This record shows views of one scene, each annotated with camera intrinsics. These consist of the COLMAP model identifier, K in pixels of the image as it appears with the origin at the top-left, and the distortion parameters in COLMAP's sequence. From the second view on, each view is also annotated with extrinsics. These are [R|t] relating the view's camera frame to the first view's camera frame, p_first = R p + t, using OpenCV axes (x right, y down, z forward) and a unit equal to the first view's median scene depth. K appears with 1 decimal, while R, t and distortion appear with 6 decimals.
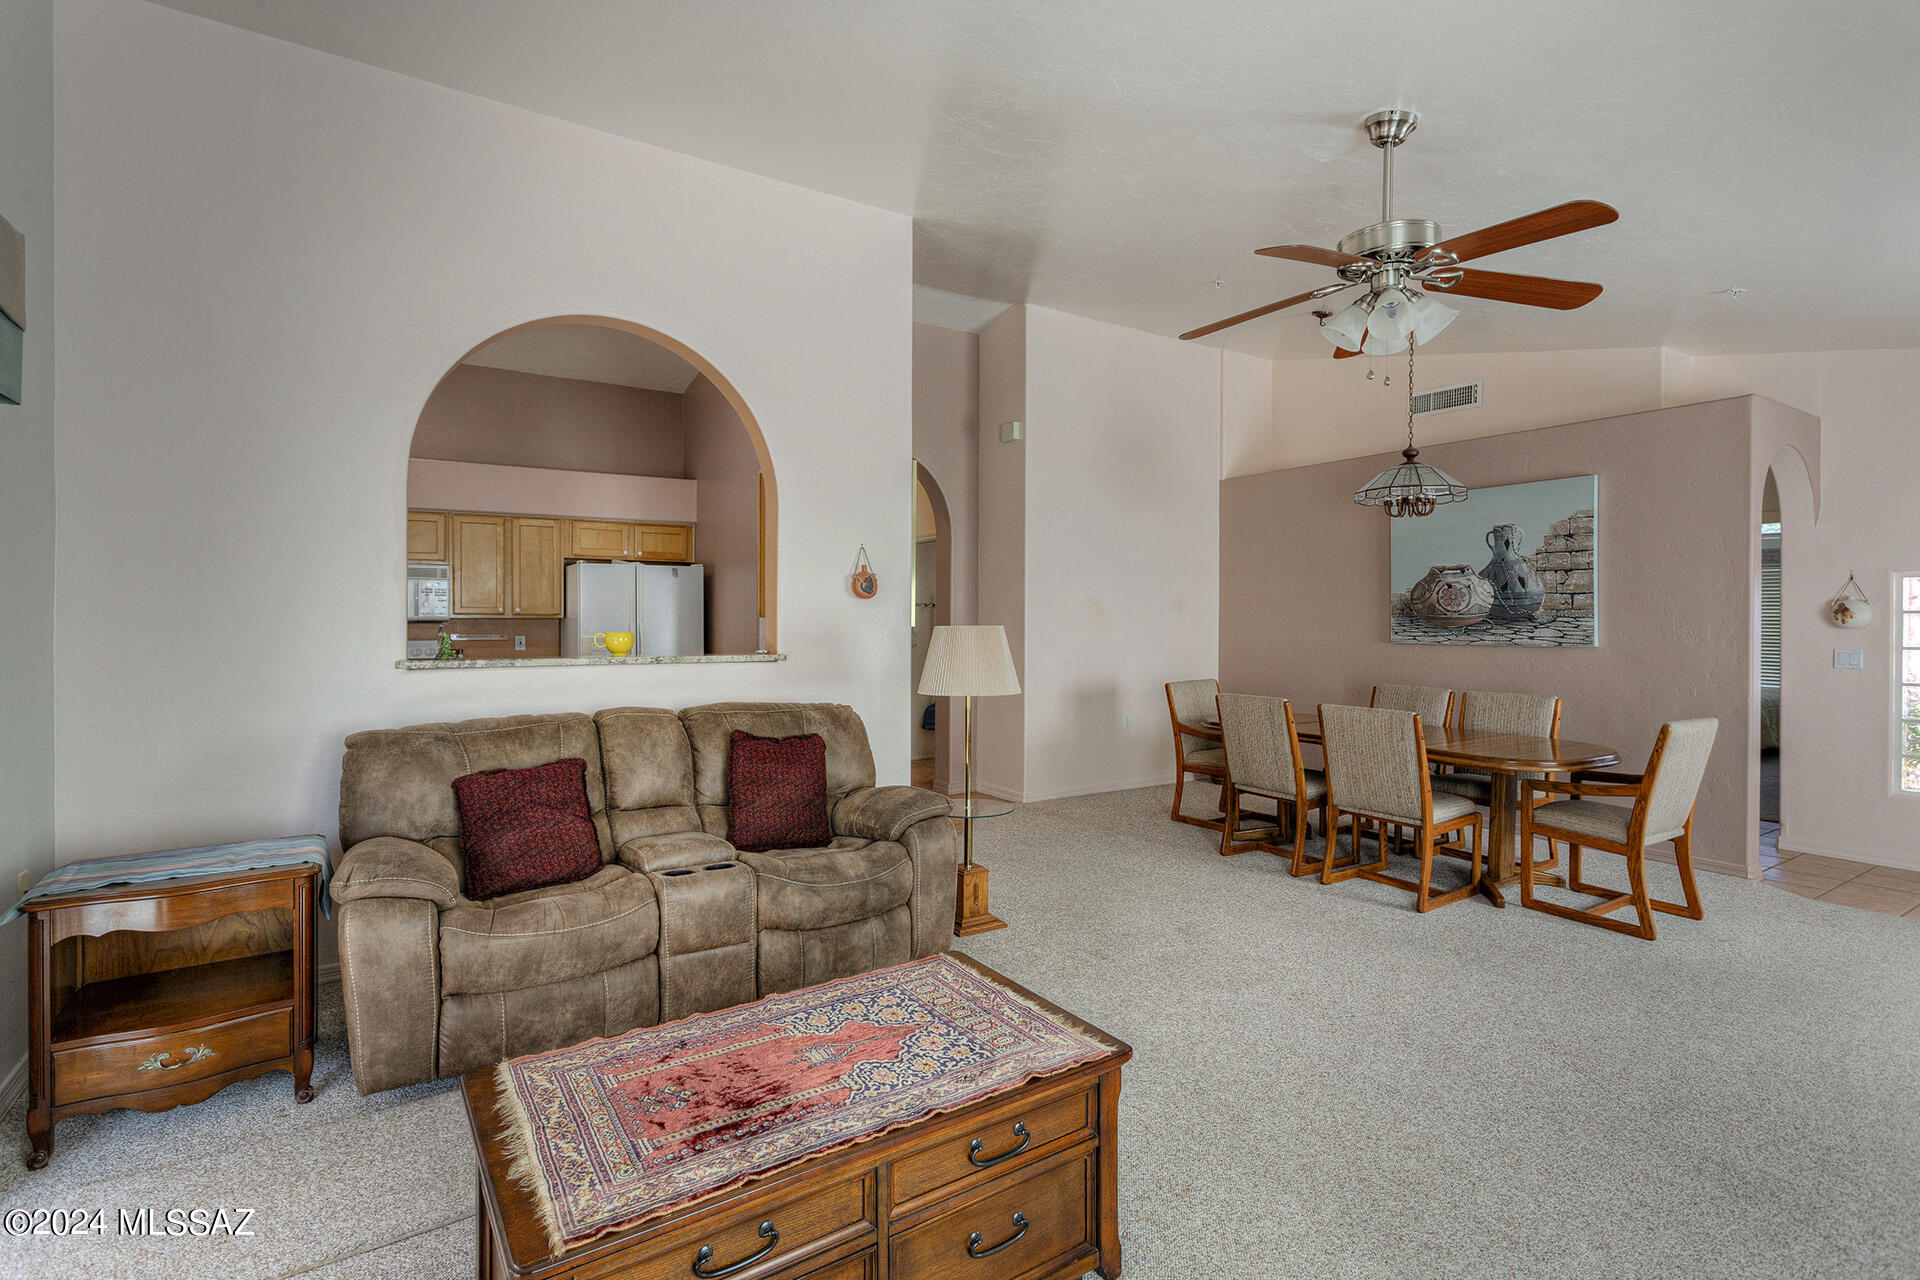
lens RADIAL K [[944.8, 0, 915.5], [0, 944.8, 631.9], [0, 0, 1]] dist [0.001539, 0.001177]
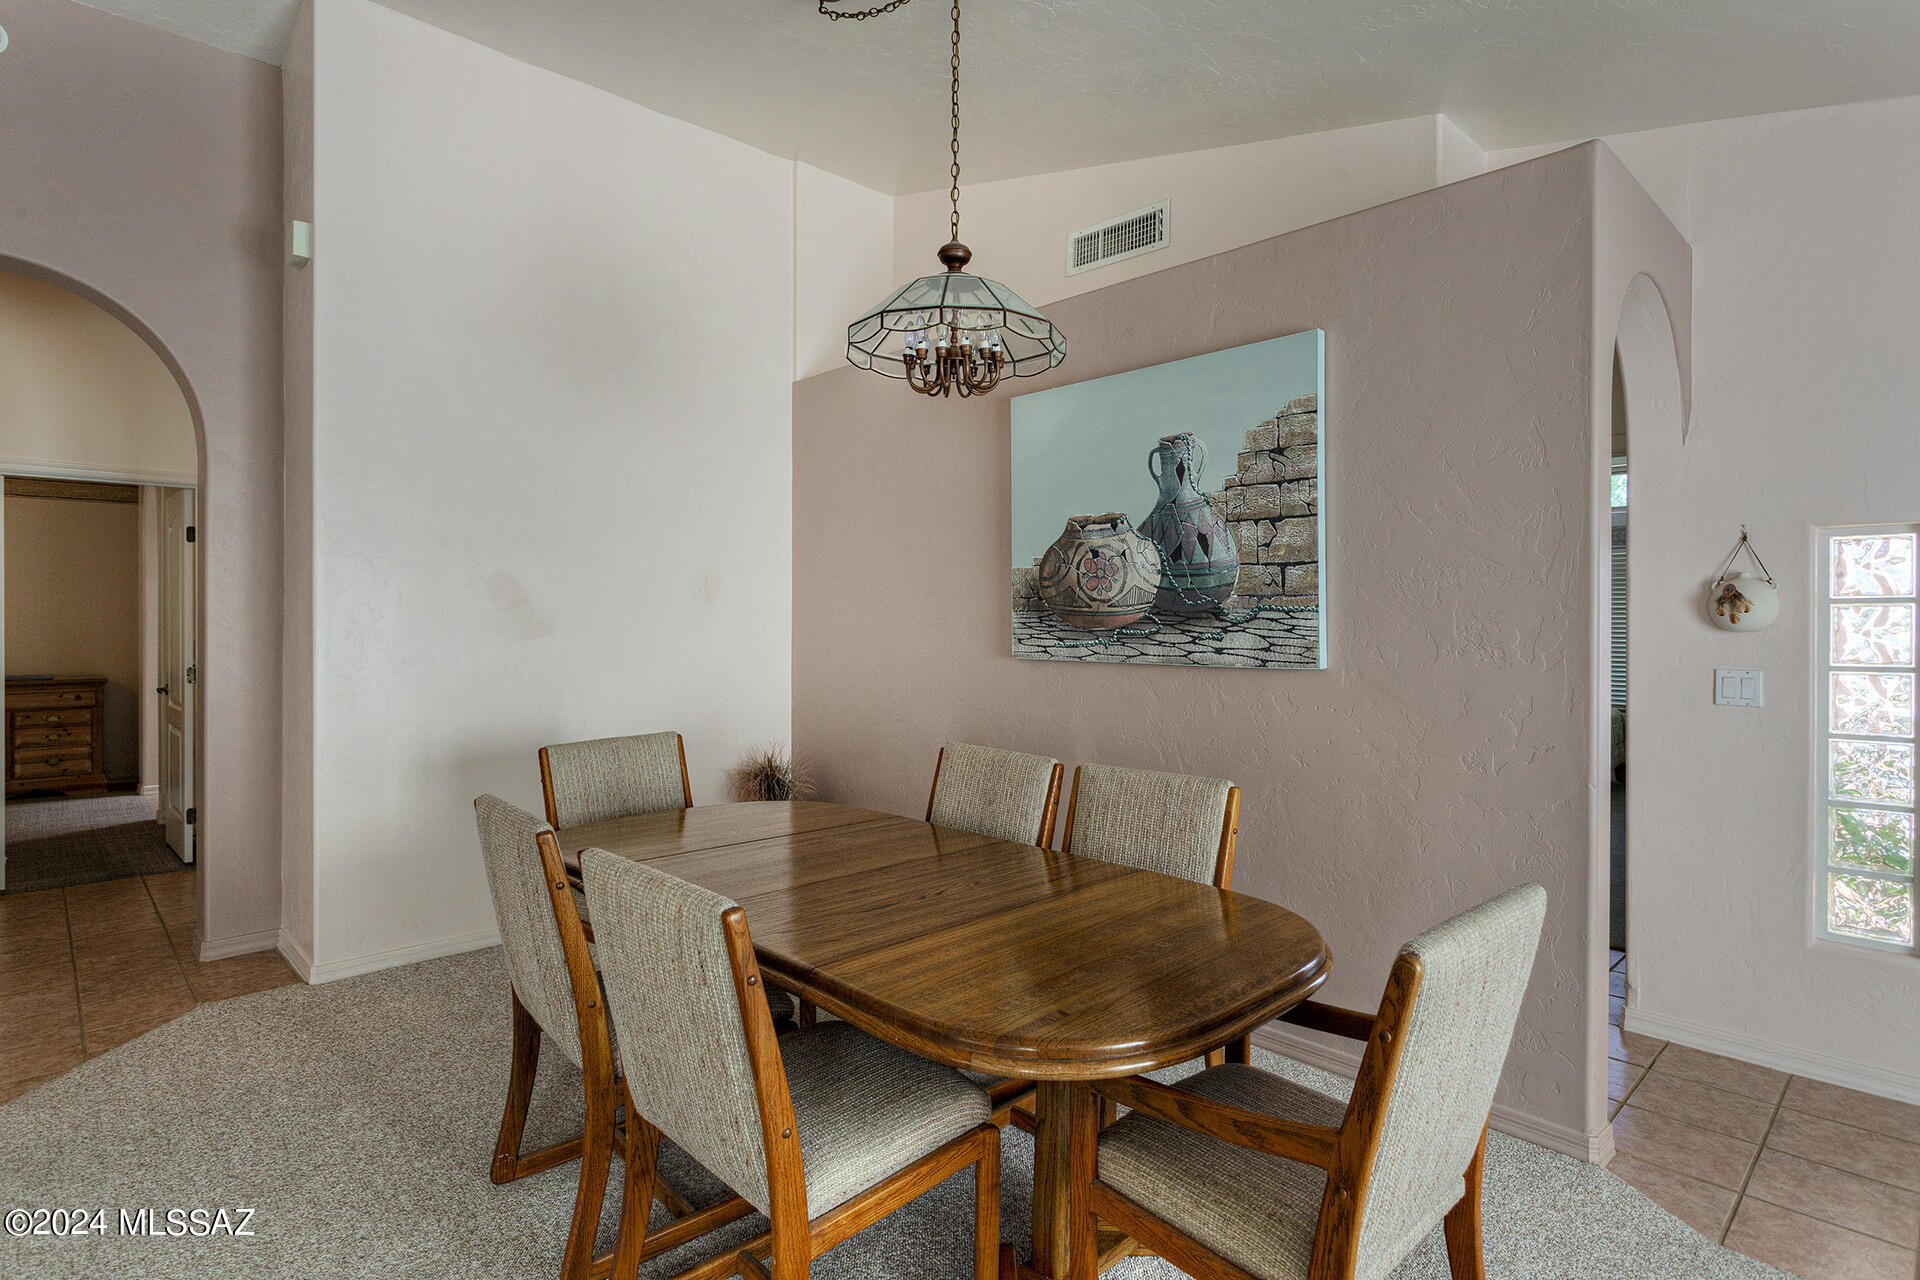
lens RADIAL K [[996.1, 0, 959.1], [0, 996.1, 626.2], [0, 0, 1]] dist [-0.004622, -0.000330]
pose [[0.981734, -0.002571, 0.190240, 0.413303], [0.003434, 0.999985, -0.004206, -0.005407], [-0.190226, 0.004783, 0.981729, 0.497773]]
